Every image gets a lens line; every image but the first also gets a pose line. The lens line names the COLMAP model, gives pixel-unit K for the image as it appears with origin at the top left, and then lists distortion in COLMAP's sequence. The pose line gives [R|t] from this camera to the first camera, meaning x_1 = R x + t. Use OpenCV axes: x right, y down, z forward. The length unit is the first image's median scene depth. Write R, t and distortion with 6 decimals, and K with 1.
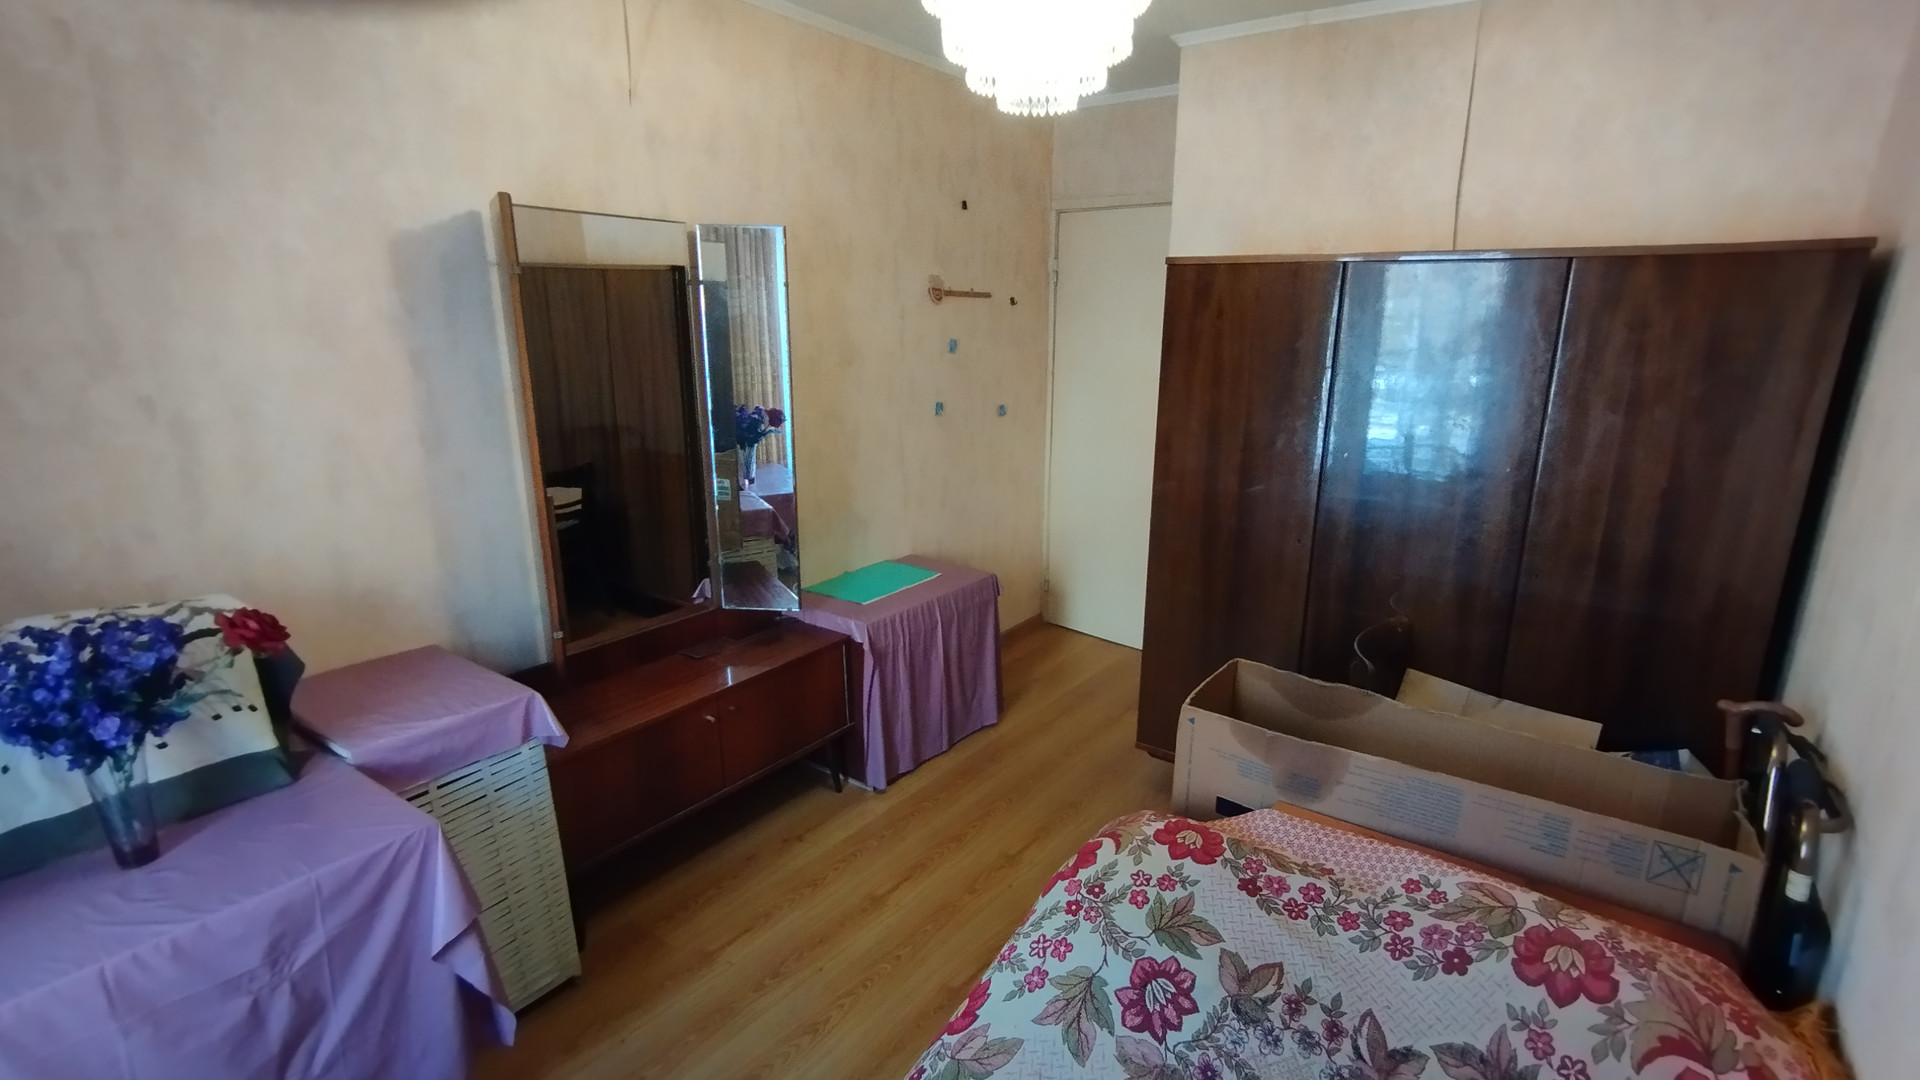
lens RADIAL K [[859.3, 0, 1005.2], [0, 859.3, 543.9], [0, 0, 1]] dist [-0.017951, -0.000253]
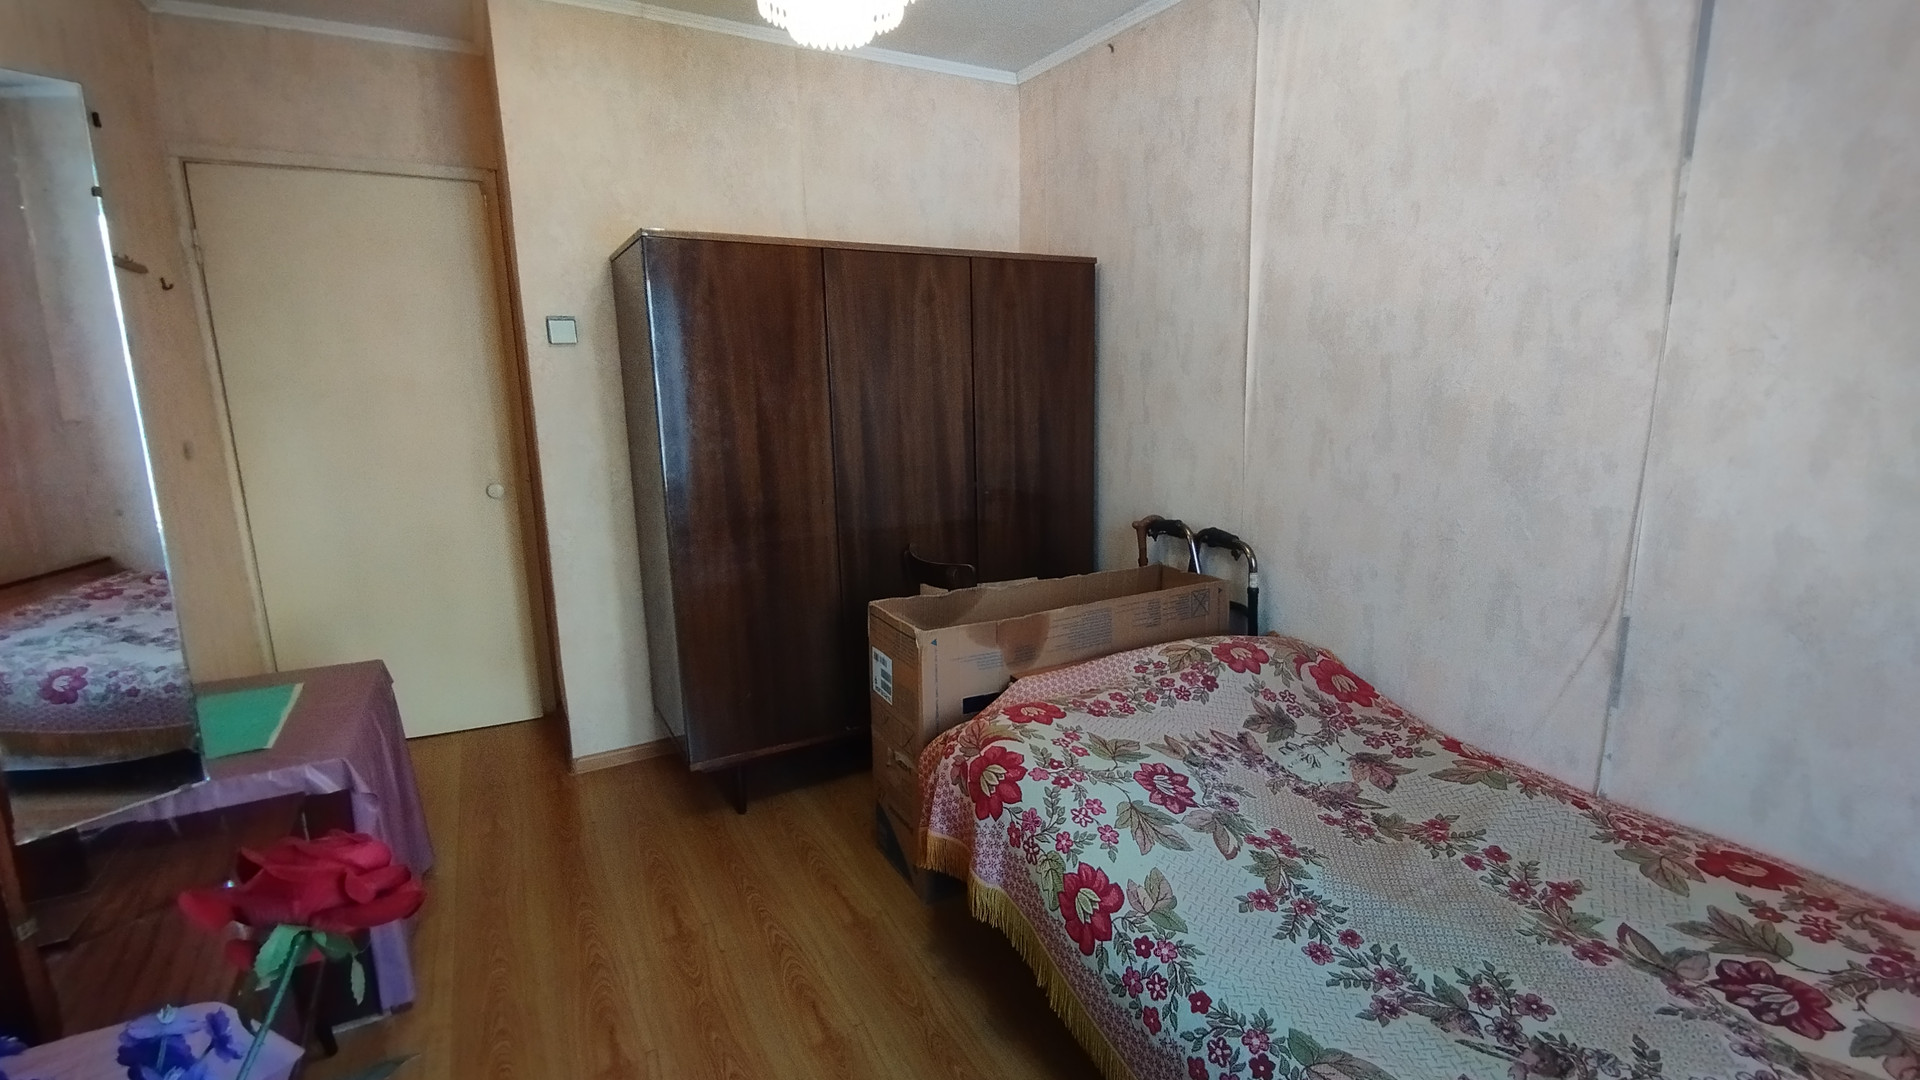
lens RADIAL K [[859.3, 0, 1005.2], [0, 859.3, 543.9], [0, 0, 1]] dist [-0.017951, -0.000253]
pose [[0.427249, -0.188494, 0.884267, -0.893912], [0.239698, 0.966645, 0.090239, 0.010859], [-0.871781, 0.173402, 0.458180, 0.517360]]
